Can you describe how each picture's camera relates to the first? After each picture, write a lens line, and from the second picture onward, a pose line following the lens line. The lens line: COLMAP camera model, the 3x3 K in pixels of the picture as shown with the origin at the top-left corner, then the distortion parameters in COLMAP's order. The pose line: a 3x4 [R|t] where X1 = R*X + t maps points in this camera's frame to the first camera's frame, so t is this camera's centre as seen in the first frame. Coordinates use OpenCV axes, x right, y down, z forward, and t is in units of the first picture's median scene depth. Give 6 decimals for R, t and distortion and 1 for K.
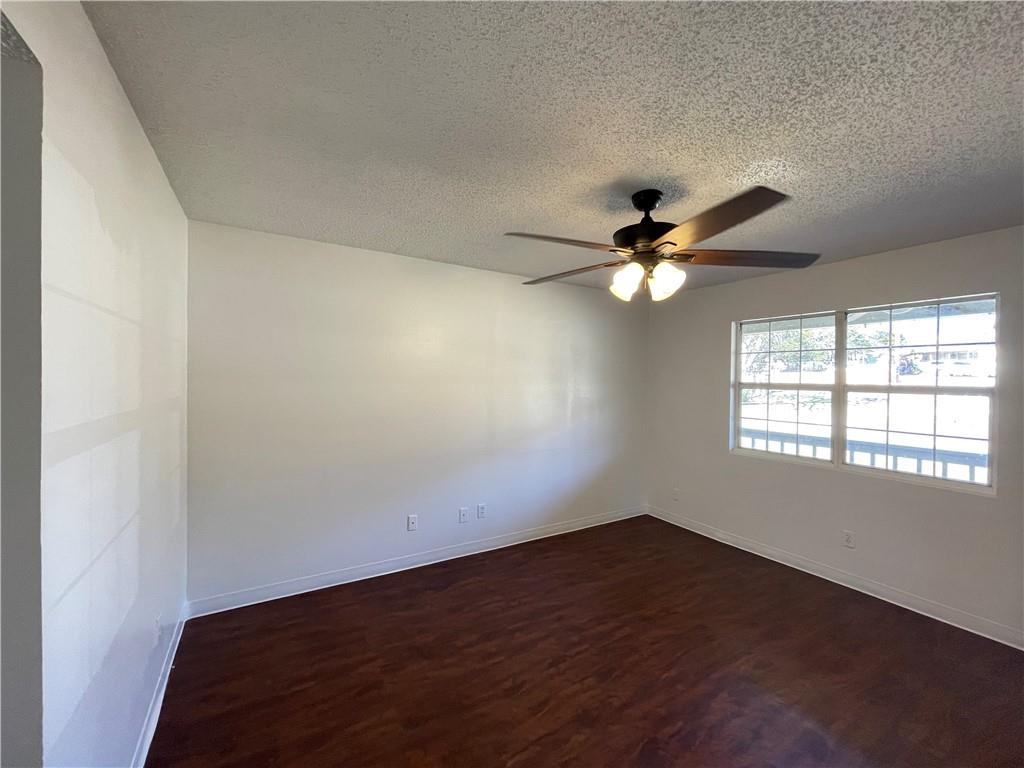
lens RADIAL K [[412.4, 0, 503.6], [0, 412.4, 385.5], [0, 0, 1]] dist [0.001109, 0.001056]
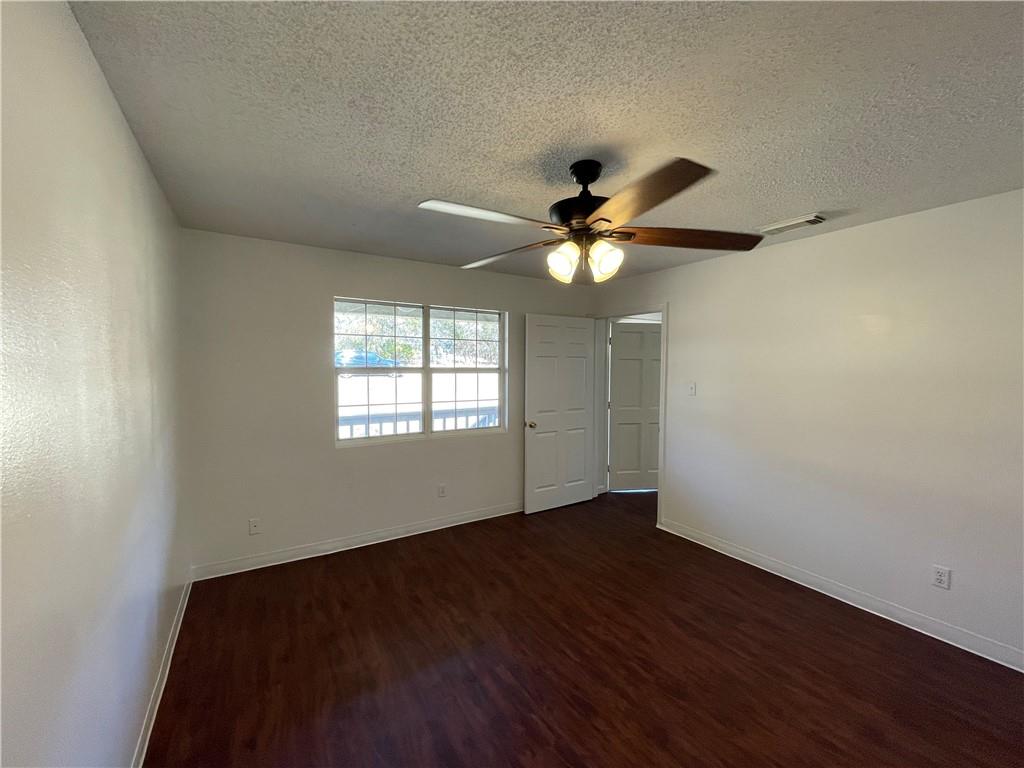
lens RADIAL K [[412.4, 0, 516.6], [0, 412.4, 376.4], [0, 0, 1]] dist [0.001109, 0.001056]
pose [[-0.023625, -0.034775, 0.999116, -0.399511], [0.010066, 0.999336, 0.035020, -0.015379], [-0.999670, 0.010885, -0.023259, 0.783211]]
